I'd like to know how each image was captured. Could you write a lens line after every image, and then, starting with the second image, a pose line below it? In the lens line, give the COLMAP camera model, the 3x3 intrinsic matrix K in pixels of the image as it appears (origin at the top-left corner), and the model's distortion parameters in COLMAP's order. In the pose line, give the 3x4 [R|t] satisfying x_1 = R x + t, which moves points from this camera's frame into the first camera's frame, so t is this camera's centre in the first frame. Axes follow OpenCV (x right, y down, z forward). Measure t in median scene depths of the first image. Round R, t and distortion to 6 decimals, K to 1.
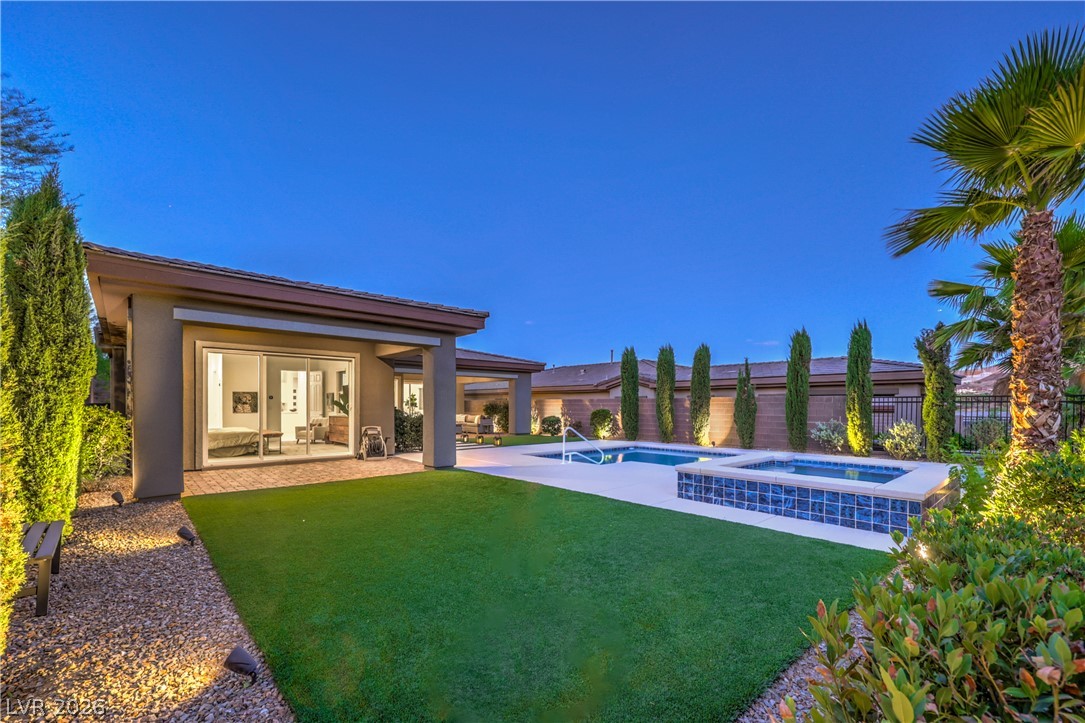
lens RADIAL K [[448.6, 0, 550.4], [0, 448.6, 362.6], [0, 0, 1]] dist [0.006241, 0.001510]
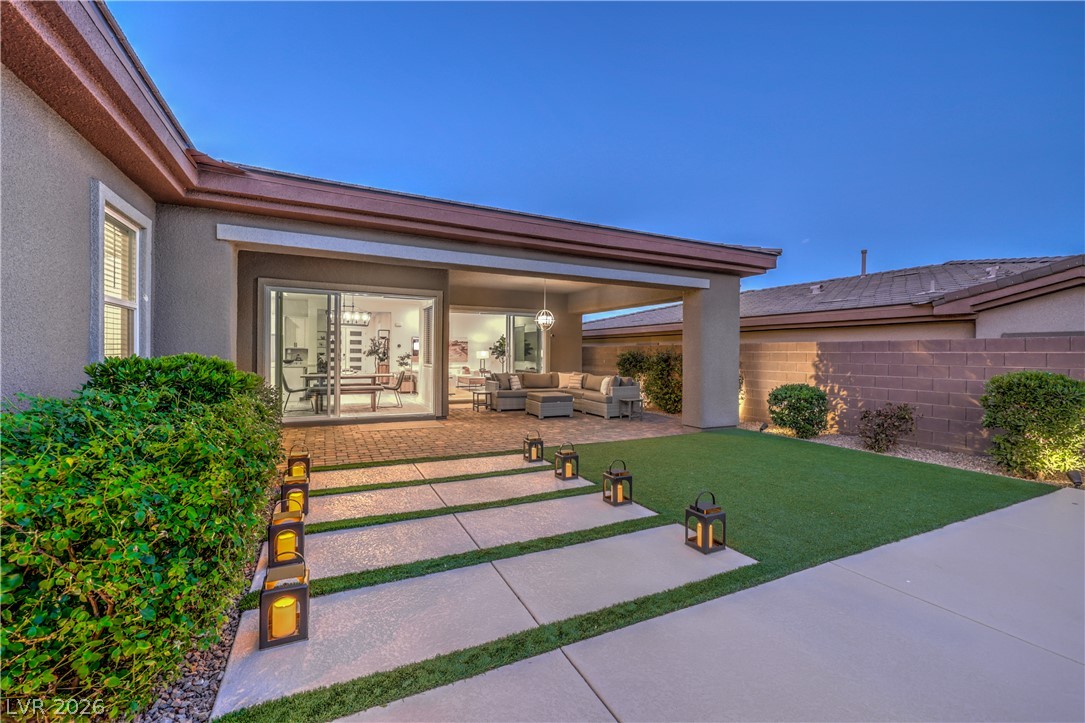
lens RADIAL K [[448.6, 0, 547.4], [0, 448.6, 366.4], [0, 0, 1]] dist [0.006241, 0.001510]
pose [[0.960381, 0.012316, -0.278417, -0.091660], [0.021377, 0.992824, 0.117659, 0.050154], [0.277868, -0.118949, 0.953226, 0.537452]]
